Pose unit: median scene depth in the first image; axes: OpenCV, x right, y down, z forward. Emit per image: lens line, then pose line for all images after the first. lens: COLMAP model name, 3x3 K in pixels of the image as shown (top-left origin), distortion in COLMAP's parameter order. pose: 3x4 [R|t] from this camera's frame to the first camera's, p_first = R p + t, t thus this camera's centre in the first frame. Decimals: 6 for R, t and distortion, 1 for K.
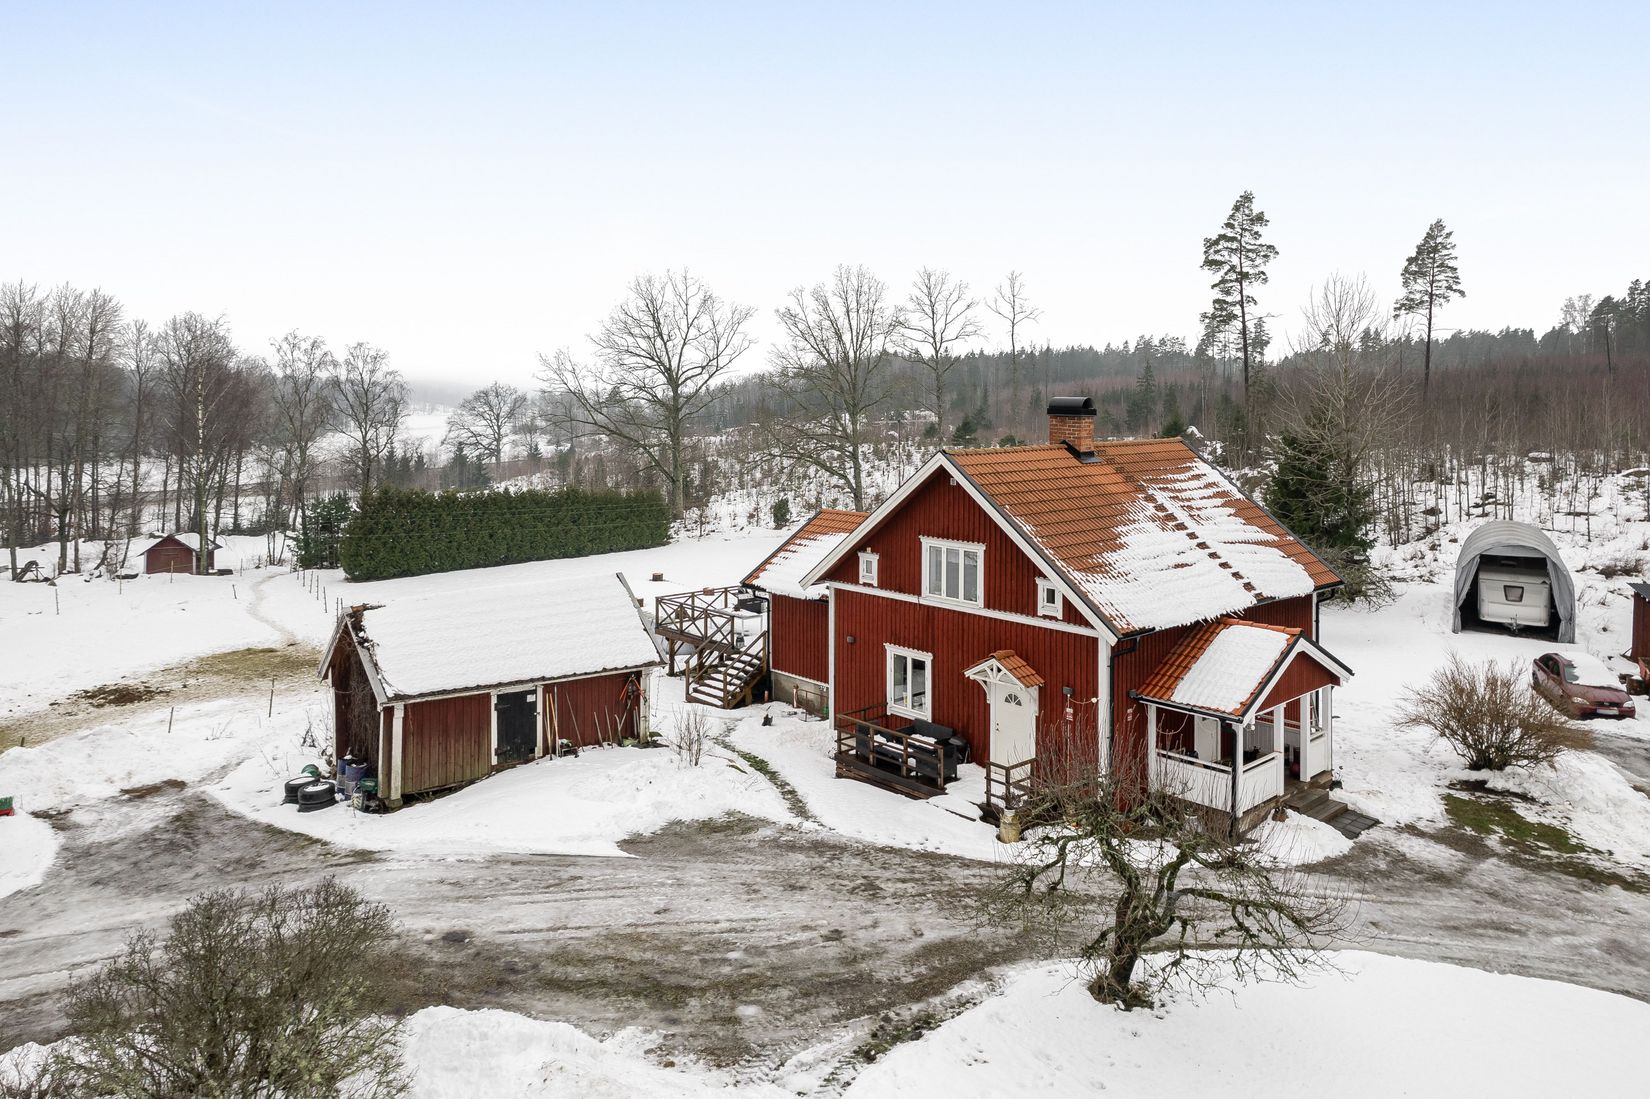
lens RADIAL K [[1149.1, 0, 825.0], [0, 1149.1, 549.5], [0, 0, 1]] dist [-0.043647, 0.090466]
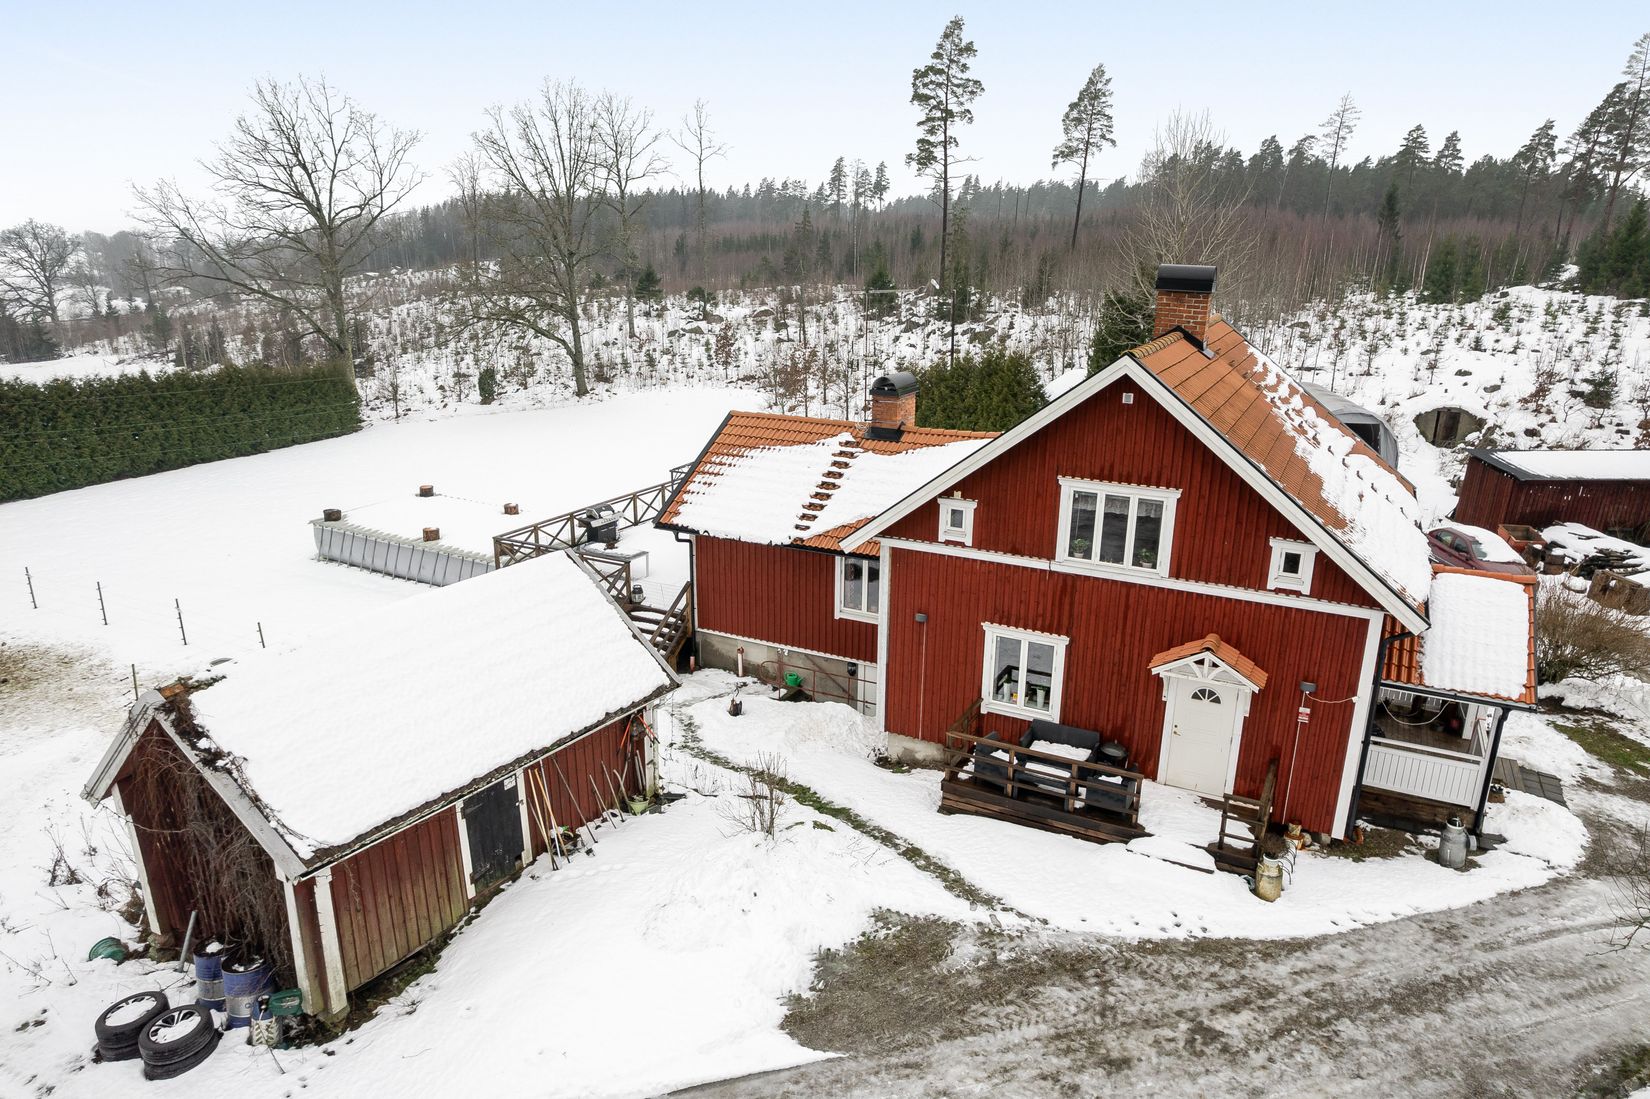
lens RADIAL K [[1039.5, 0, 830.3], [0, 1039.5, 666.1], [0, 0, 1]] dist [-0.034977, 0.030967]
pose [[0.936261, -0.128568, 0.326932, -0.095306], [0.040558, 0.963961, 0.262934, -0.025524], [-0.348955, -0.232915, 0.907734, 0.157343]]
